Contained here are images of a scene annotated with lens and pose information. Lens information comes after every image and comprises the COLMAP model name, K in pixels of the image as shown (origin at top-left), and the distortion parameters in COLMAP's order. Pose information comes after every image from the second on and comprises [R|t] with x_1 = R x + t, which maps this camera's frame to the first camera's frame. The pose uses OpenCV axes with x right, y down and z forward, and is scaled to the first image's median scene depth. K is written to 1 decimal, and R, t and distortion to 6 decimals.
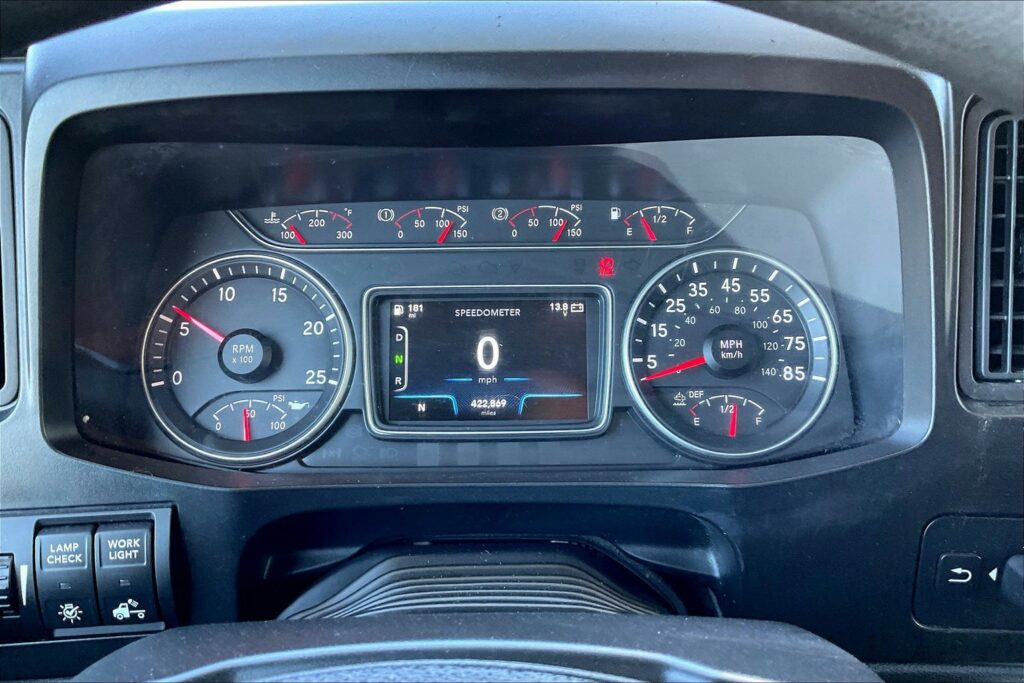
lens RADIAL K [[853.3, 0, 512.0], [0, 853.3, 341.5], [0, 0, 1]] dist [0.092258, -0.173025]
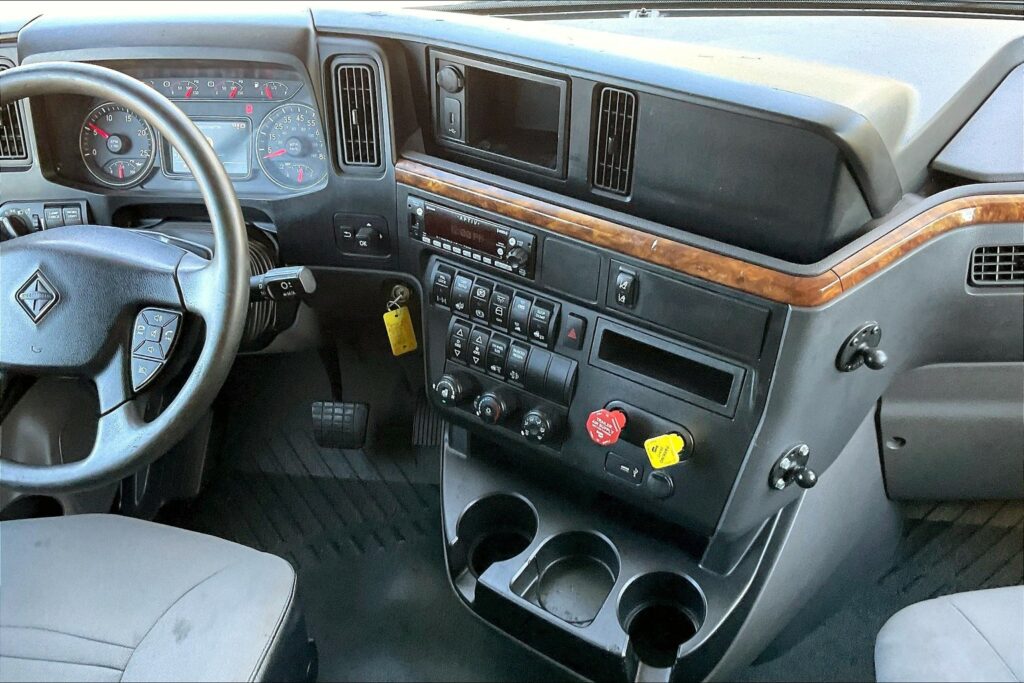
lens RADIAL K [[853.3, 0, 512.0], [0, 853.3, 341.5], [0, 0, 1]] dist [0.092258, -0.173025]
pose [[0.984623, 0.058271, -0.164688, 1.308704], [-0.003758, 0.949575, 0.313519, -0.236506], [0.174652, -0.308079, 0.935192, -1.384352]]
